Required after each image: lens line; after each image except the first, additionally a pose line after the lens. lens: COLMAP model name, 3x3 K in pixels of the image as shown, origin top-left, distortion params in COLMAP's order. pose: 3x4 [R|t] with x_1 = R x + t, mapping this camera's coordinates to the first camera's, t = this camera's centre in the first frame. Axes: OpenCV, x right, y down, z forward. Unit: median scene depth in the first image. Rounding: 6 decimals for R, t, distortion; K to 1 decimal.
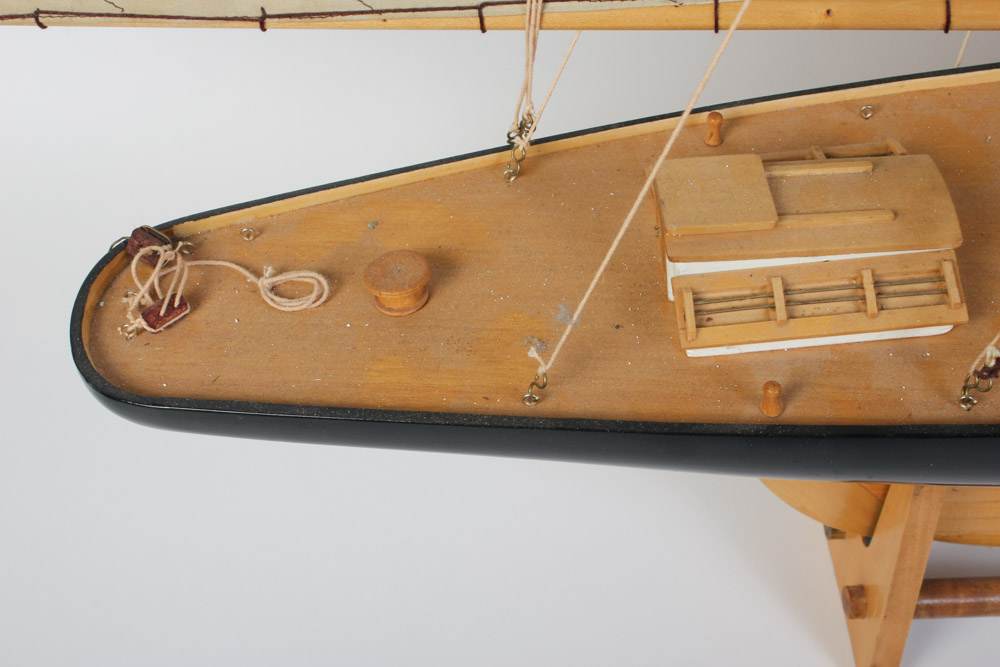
lens RADIAL K [[1567.3, 0, 514.0], [0, 1567.3, 360.5], [0, 0, 1]] dist [-0.017502, 0.000000]
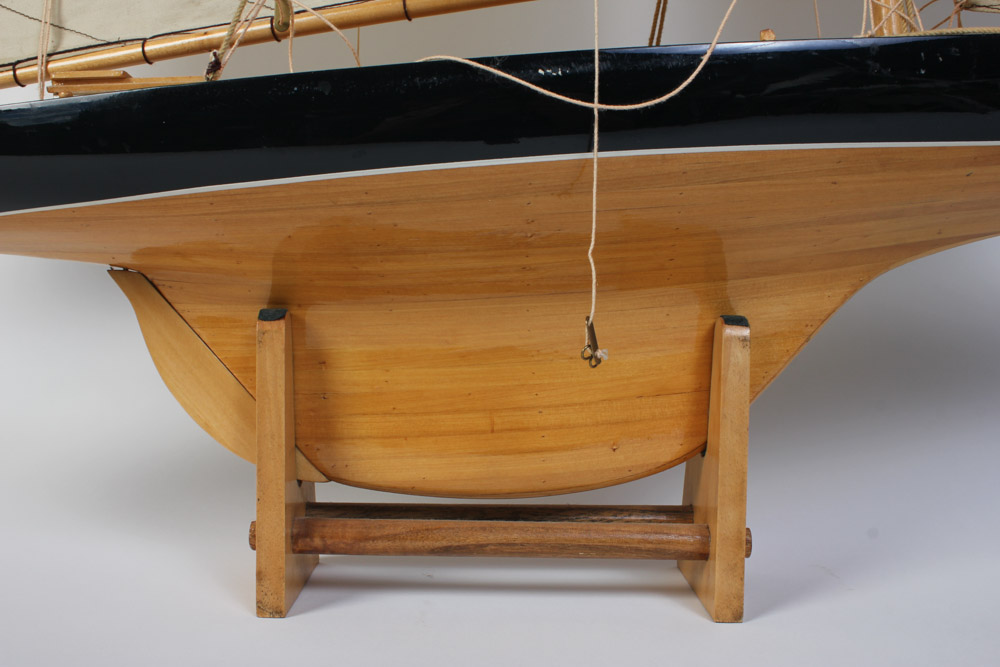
lens RADIAL K [[1039.7, 0, 491.9], [0, 1039.7, 330.9], [0, 0, 1]] dist [-0.093790, 0.000000]
pose [[0.998500, -0.022393, -0.049970, 0.524351], [-0.022037, 0.671072, -0.741065, 0.739304], [0.050128, 0.741054, 0.669572, 0.508659]]
